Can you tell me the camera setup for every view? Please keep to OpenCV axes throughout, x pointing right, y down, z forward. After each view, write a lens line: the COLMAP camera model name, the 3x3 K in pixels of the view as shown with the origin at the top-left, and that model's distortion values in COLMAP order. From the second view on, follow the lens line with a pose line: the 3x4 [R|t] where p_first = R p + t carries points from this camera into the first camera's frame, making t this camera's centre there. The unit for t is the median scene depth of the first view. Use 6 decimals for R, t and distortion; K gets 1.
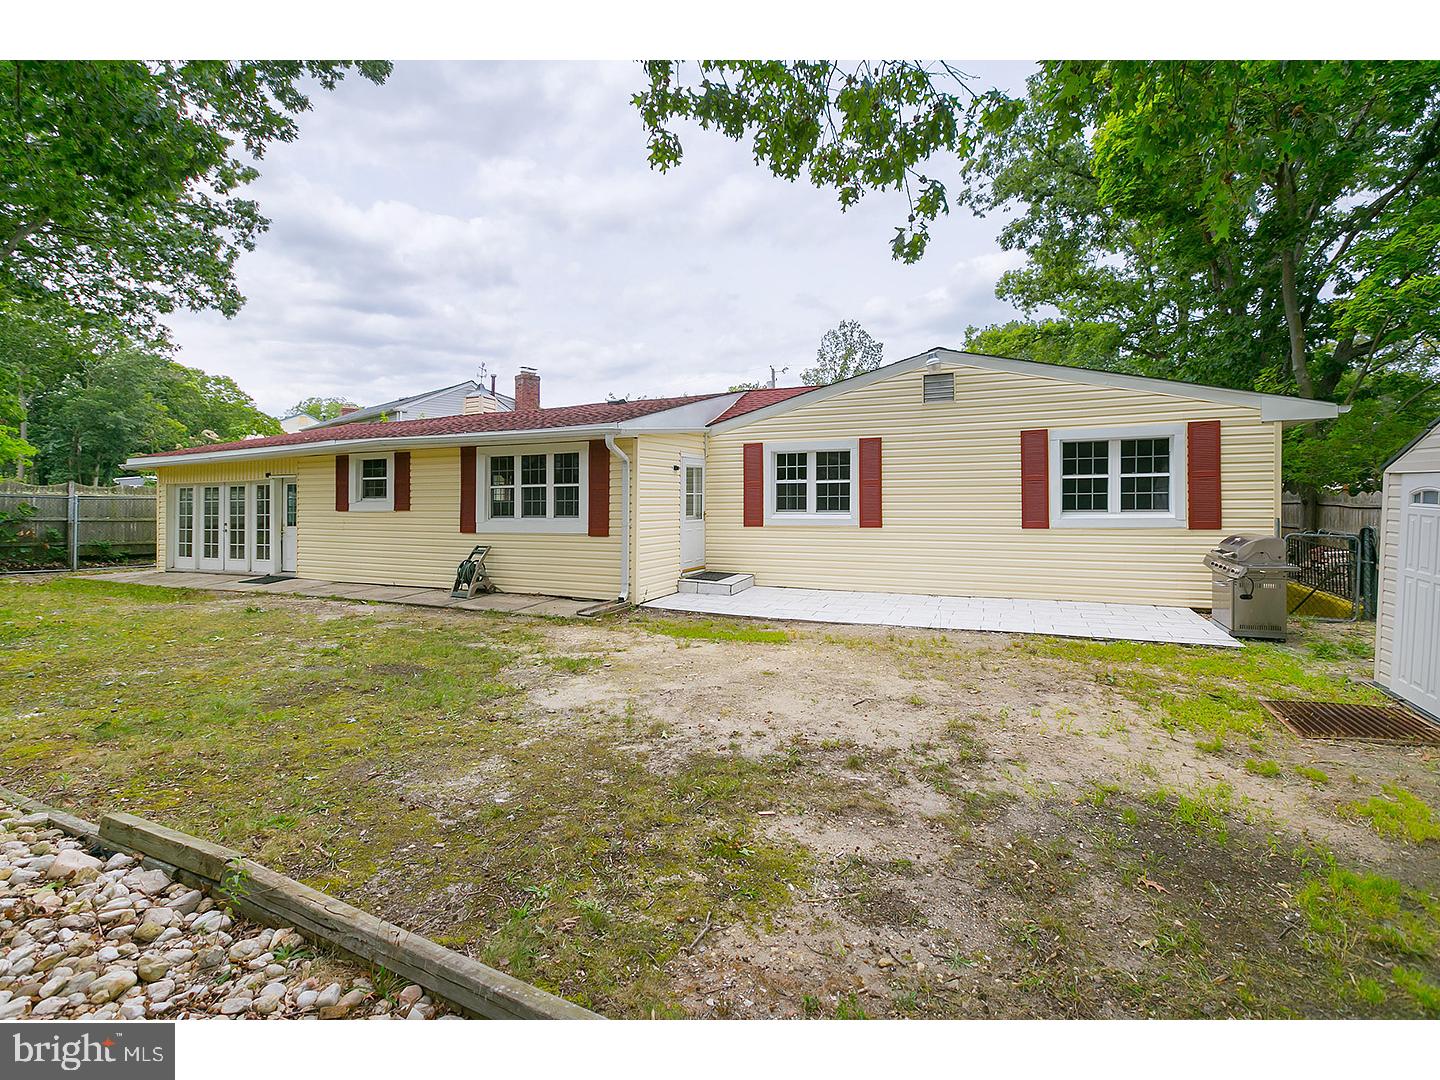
lens RADIAL K [[675.8, 0, 721.3], [0, 675.8, 503.8], [0, 0, 1]] dist [0.001601, 0.000398]
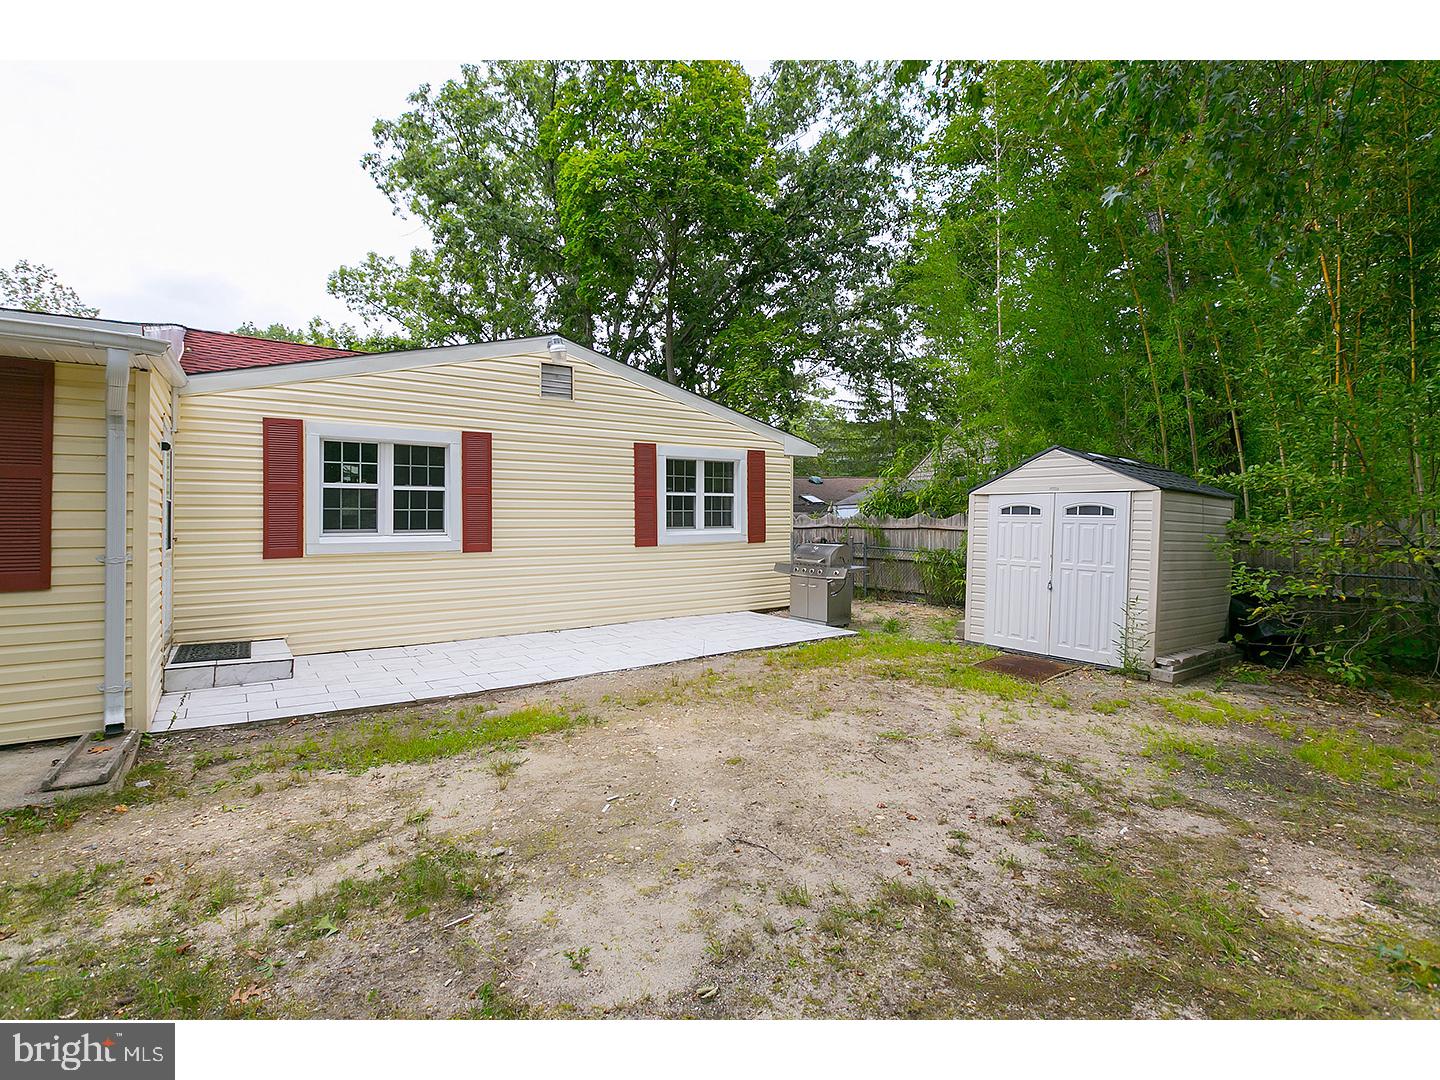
lens RADIAL K [[685.9, 0, 720.0], [0, 685.9, 540.0], [0, 0, 1]] dist [-0.001060, -0.000688]
pose [[0.514519, -0.017173, 0.857307, -0.319814], [0.009962, 0.999852, 0.014050, 0.014997], [-0.857421, 0.001311, 0.514613, 0.417238]]
